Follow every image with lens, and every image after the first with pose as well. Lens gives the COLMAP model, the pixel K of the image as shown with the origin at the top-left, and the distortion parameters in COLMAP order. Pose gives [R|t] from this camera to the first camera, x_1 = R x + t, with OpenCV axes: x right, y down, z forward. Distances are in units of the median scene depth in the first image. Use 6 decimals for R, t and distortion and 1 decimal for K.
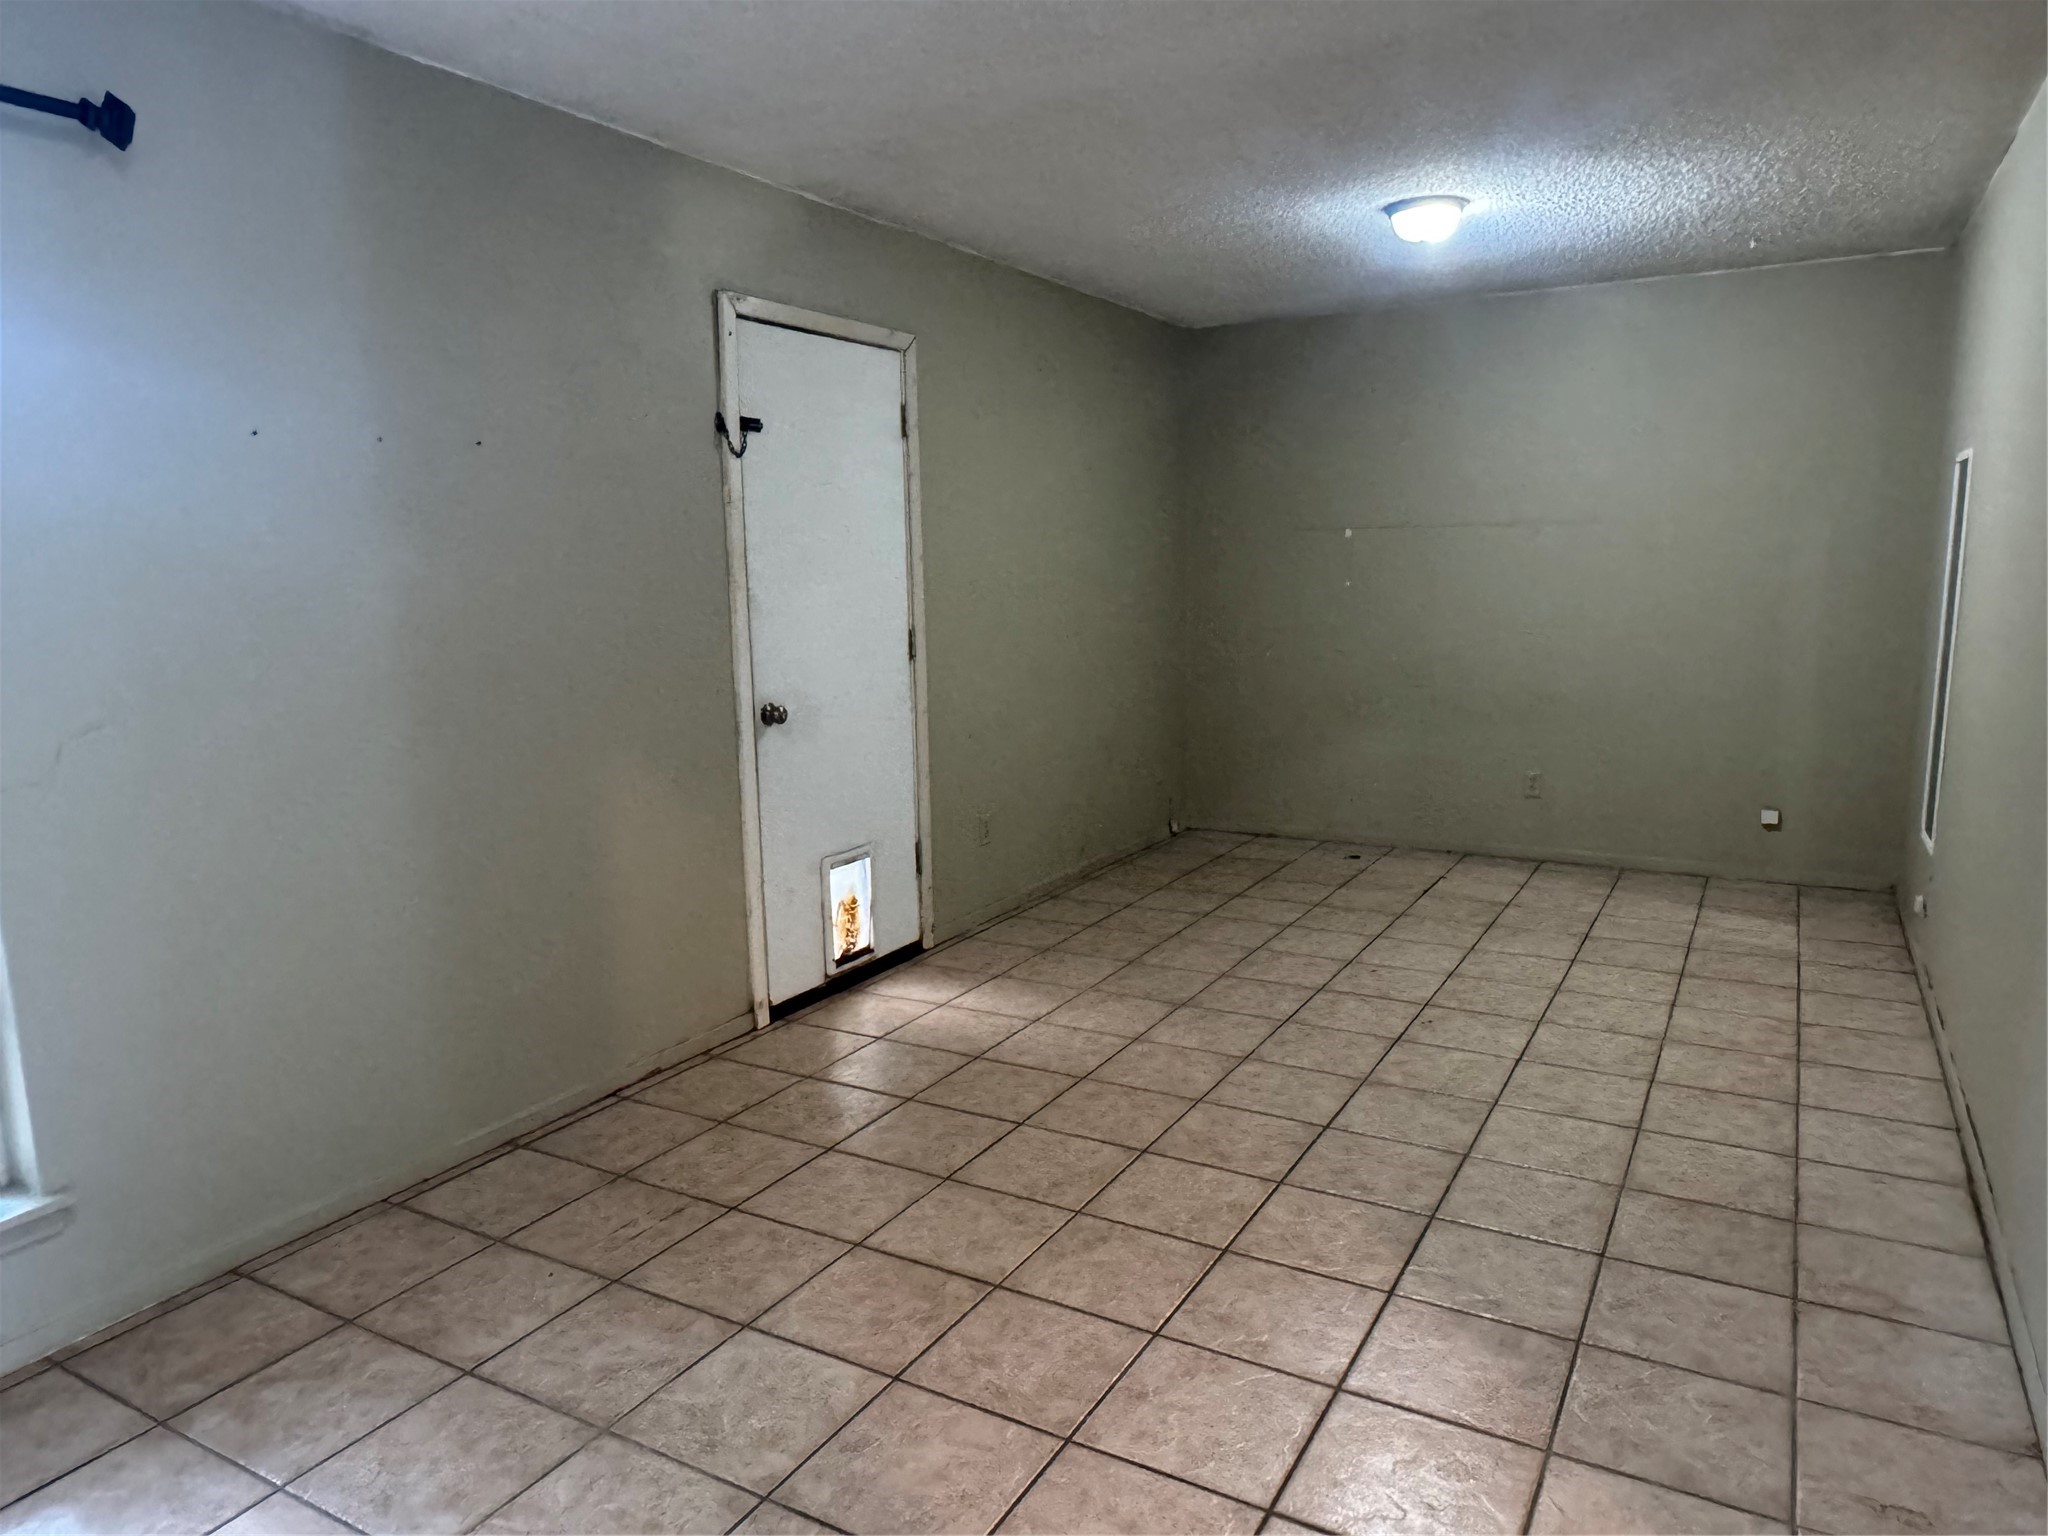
lens RADIAL K [[1347.3, 0, 1040.0], [0, 1347.3, 769.5], [0, 0, 1]] dist [-0.005538, 0.002180]
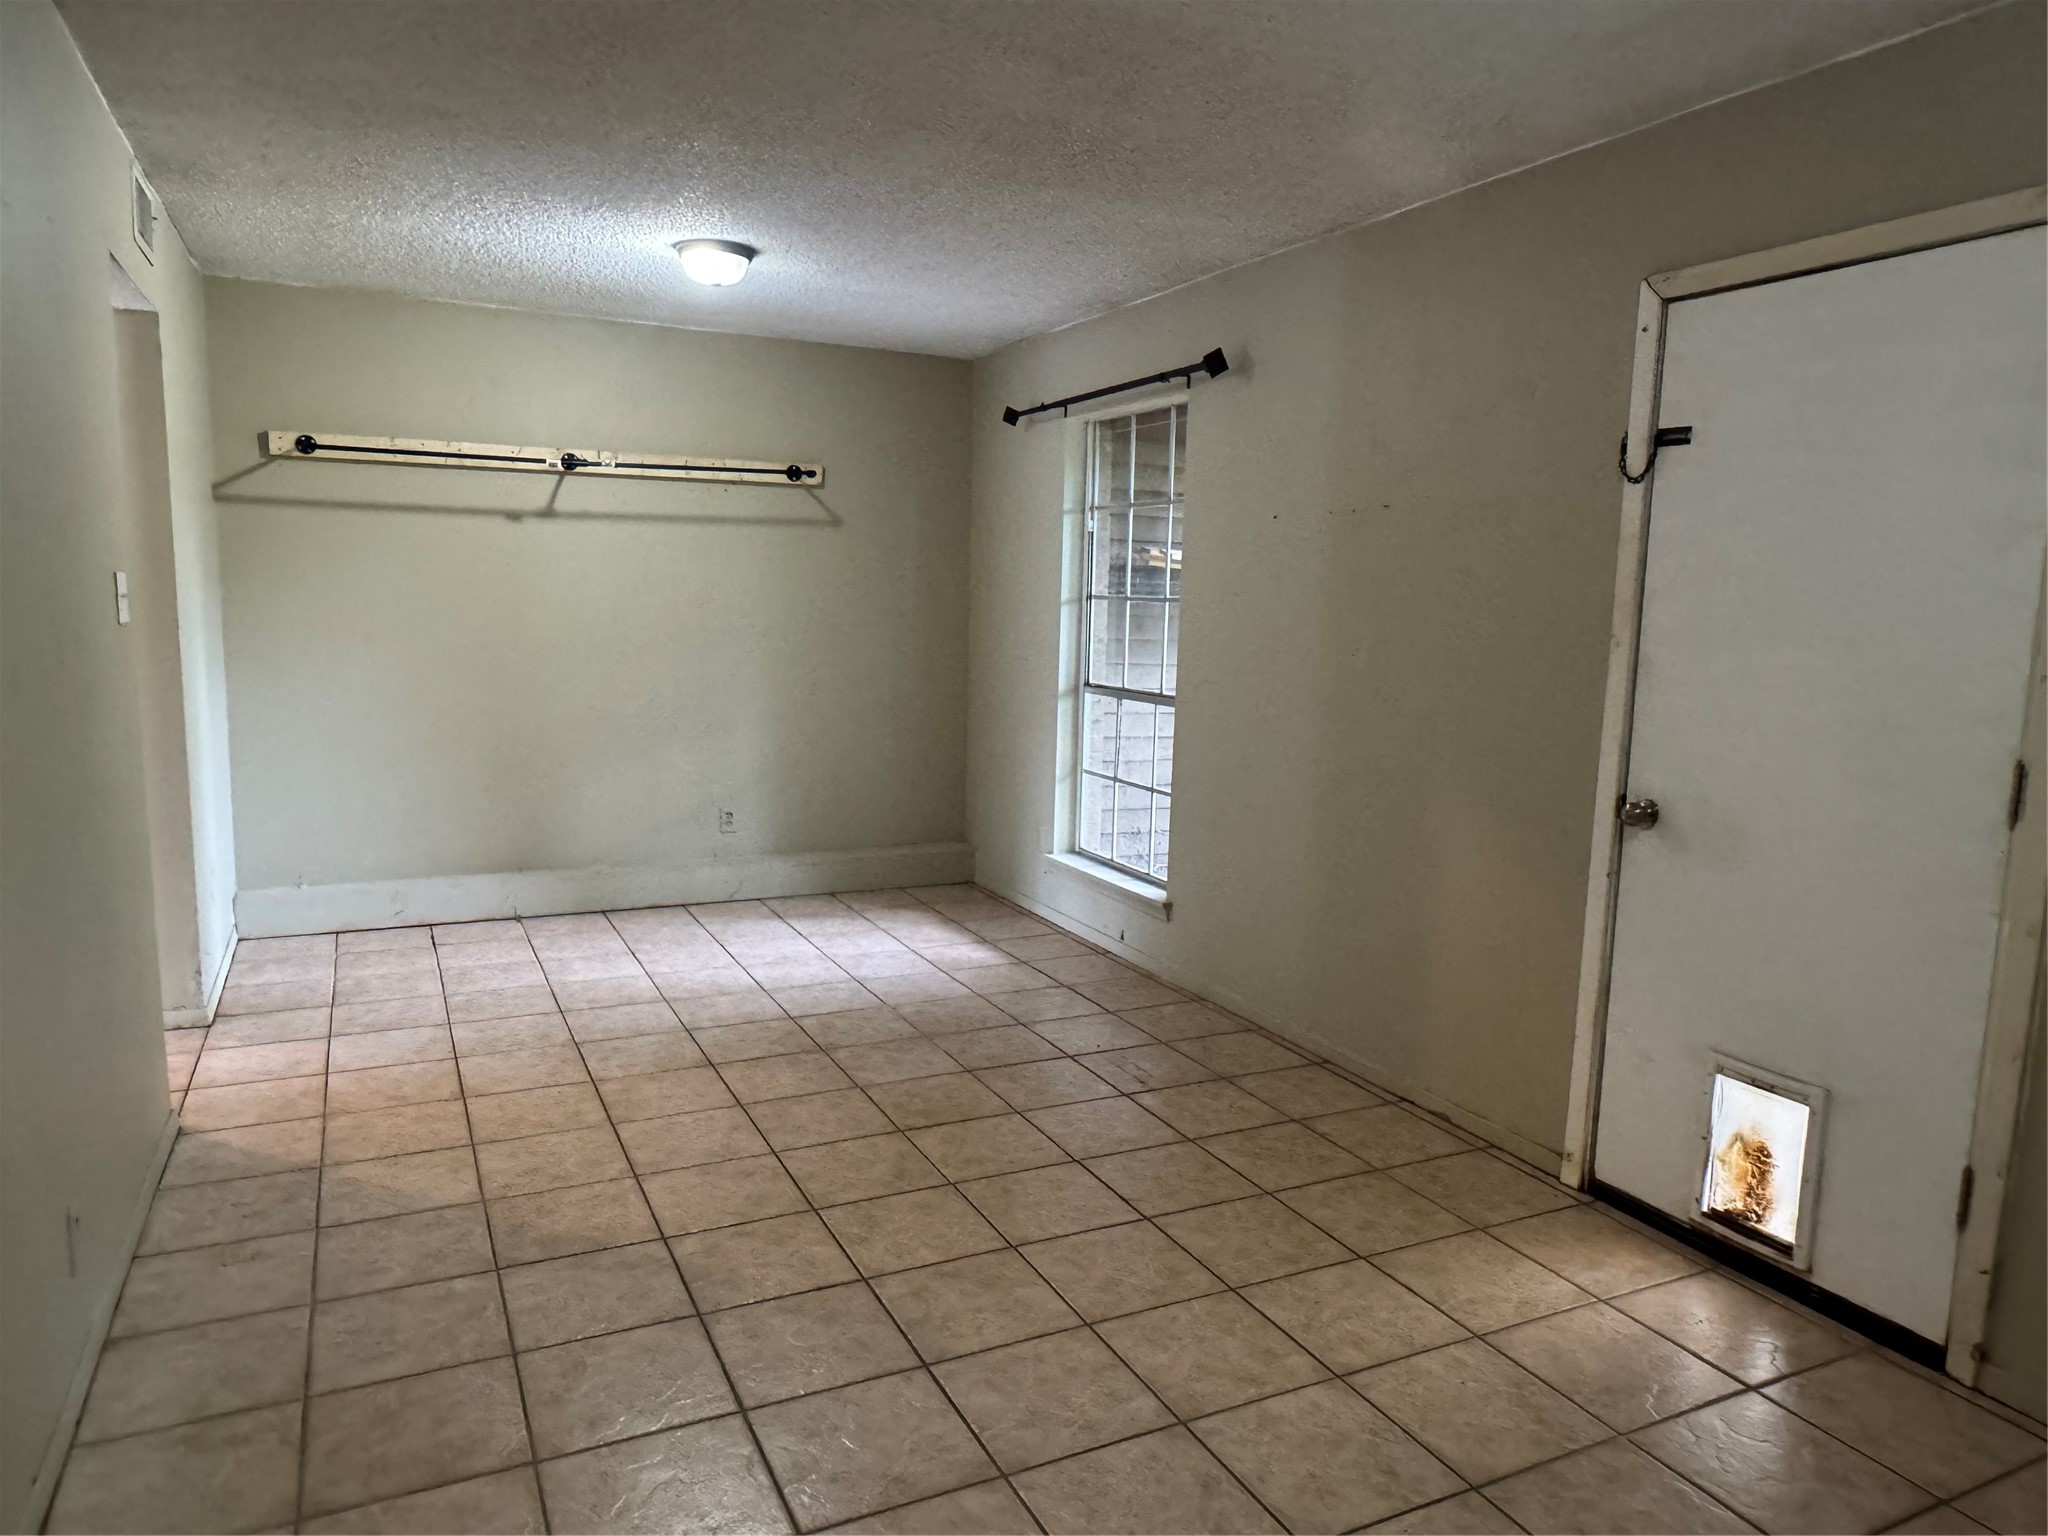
lens RADIAL K [[1347.3, 0, 1038.3], [0, 1347.3, 775.3], [0, 0, 1]] dist [-0.005538, 0.002180]
pose [[-0.566264, 0.111641, -0.816628, 0.759005], [-0.145144, 0.961794, 0.232132, -0.233844], [0.811343, 0.249977, -0.528426, 1.381113]]
